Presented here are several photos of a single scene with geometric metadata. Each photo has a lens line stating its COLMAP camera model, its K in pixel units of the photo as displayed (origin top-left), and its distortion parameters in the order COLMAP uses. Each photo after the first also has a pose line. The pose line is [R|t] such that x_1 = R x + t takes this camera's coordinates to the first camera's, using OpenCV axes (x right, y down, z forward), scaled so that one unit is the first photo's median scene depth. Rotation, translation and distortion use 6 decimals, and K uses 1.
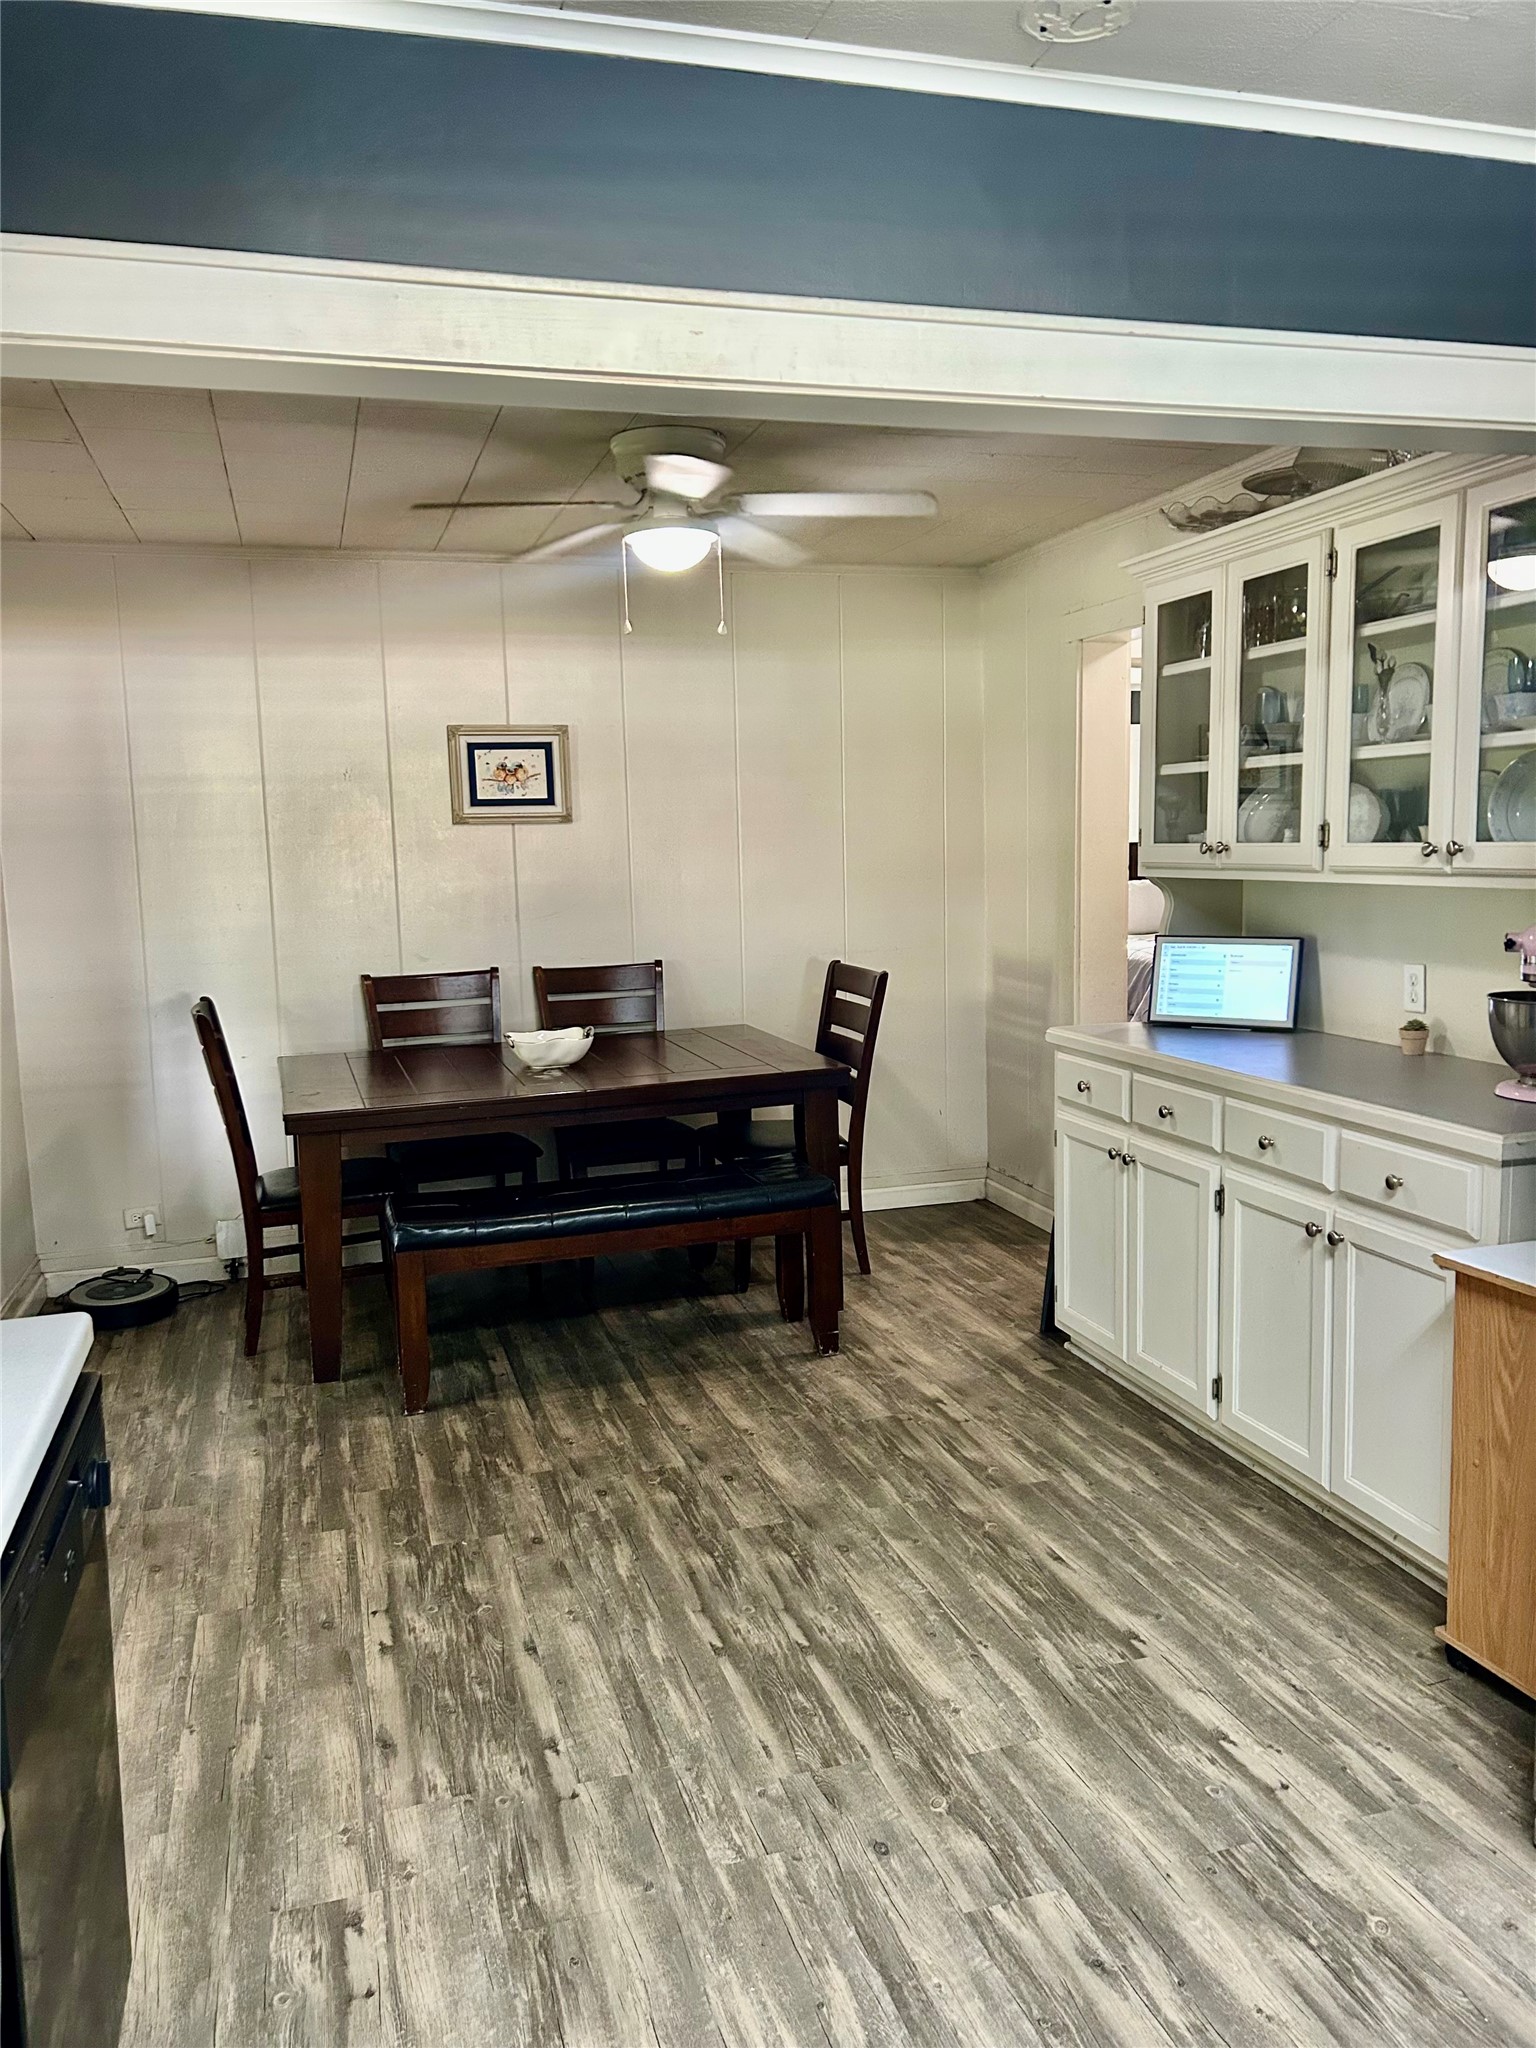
lens RADIAL K [[1541.2, 0, 771.0], [0, 1541.2, 1025.9], [0, 0, 1]] dist [-0.050063, -0.006760]
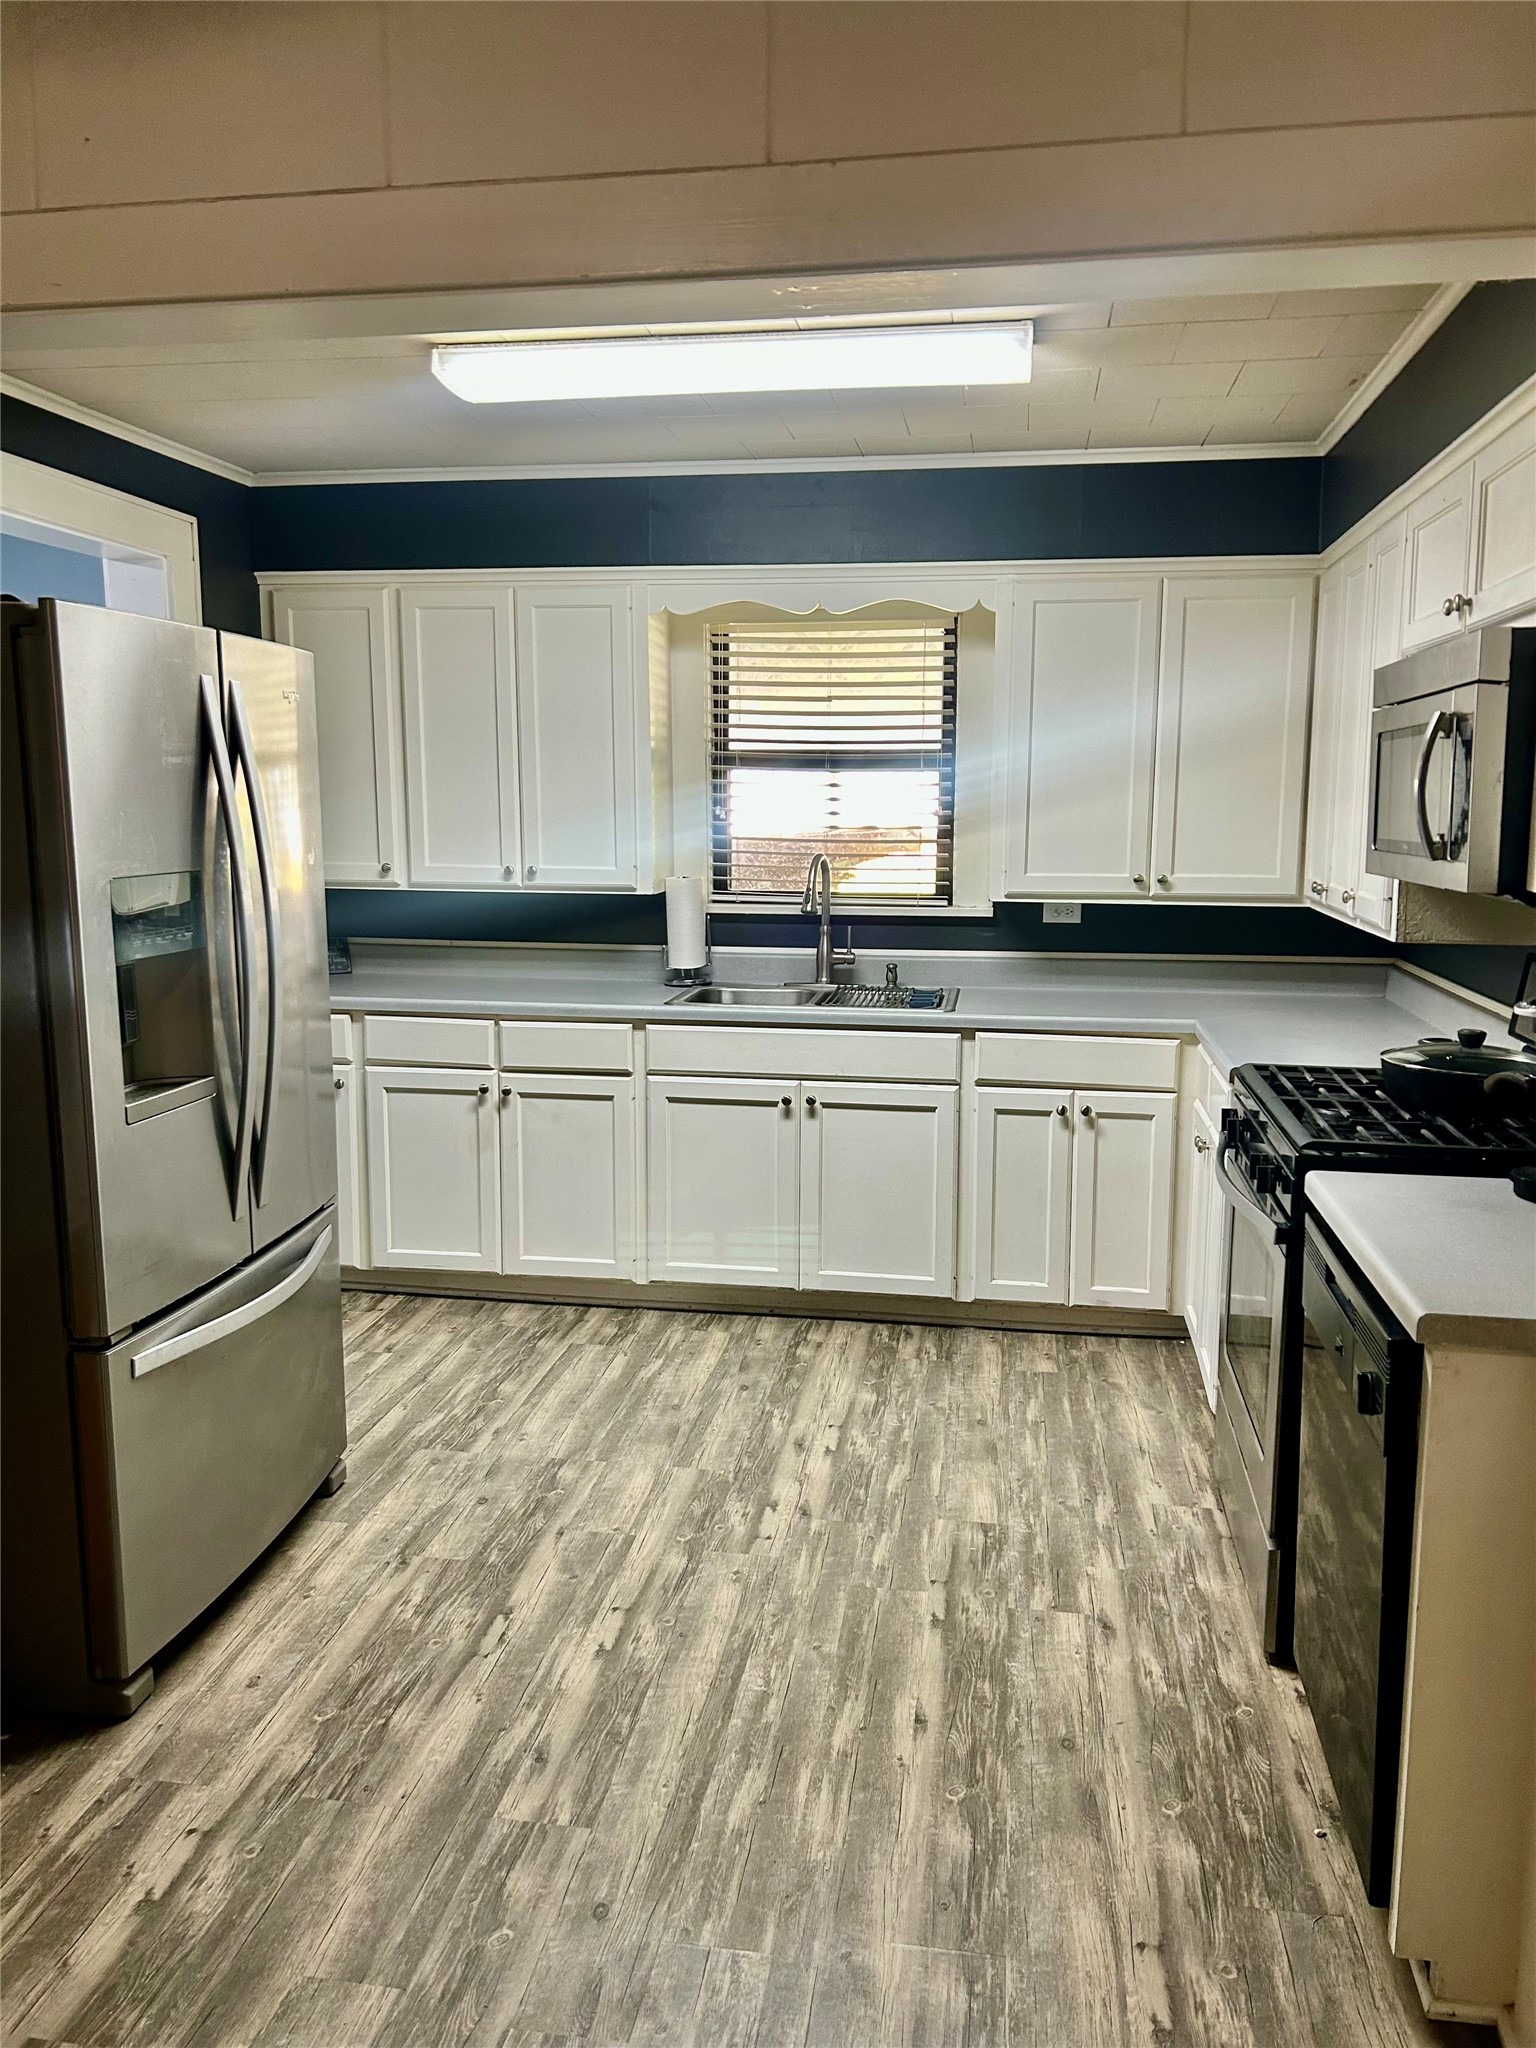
lens RADIAL K [[1541.2, 0, 768.3], [0, 1541.2, 1025.0], [0, 0, 1]] dist [-0.050063, -0.006760]
pose [[-0.905119, -0.041062, 0.423170, -0.427897], [0.068866, 0.968021, 0.241230, -0.225516], [-0.419543, 0.247484, -0.873347, 1.773399]]
